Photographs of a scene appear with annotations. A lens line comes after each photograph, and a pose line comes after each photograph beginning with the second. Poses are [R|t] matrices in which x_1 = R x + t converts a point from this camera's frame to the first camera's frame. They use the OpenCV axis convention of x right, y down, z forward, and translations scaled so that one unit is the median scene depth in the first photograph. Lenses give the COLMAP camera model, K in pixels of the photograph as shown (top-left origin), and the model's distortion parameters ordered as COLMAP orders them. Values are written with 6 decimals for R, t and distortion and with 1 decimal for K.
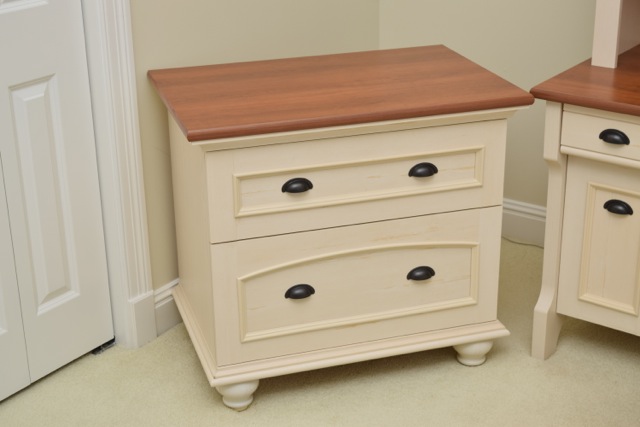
lens RADIAL K [[1094.0, 0, 320.0], [0, 1094.0, 213.5], [0, 0, 1]] dist [0.001305, -0.002110]
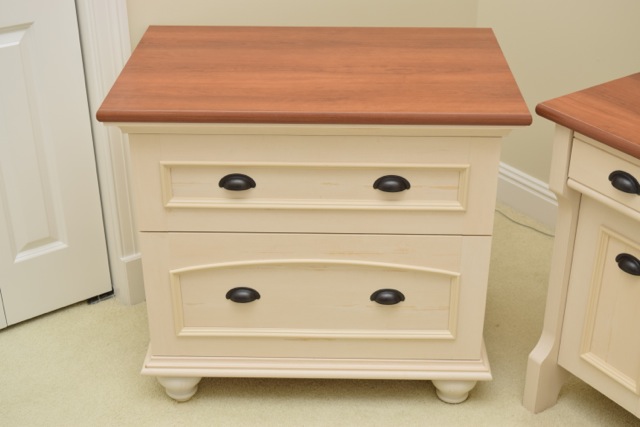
lens RADIAL K [[938.1, 0, 320.0], [0, 938.1, 213.5], [0, 0, 1]] dist [-0.009415, -0.035228]
pose [[0.946279, 0.164665, -0.278284, 0.241160], [-0.132436, 0.982494, 0.131023, -0.102106], [0.294987, -0.087130, 0.951520, 0.282321]]
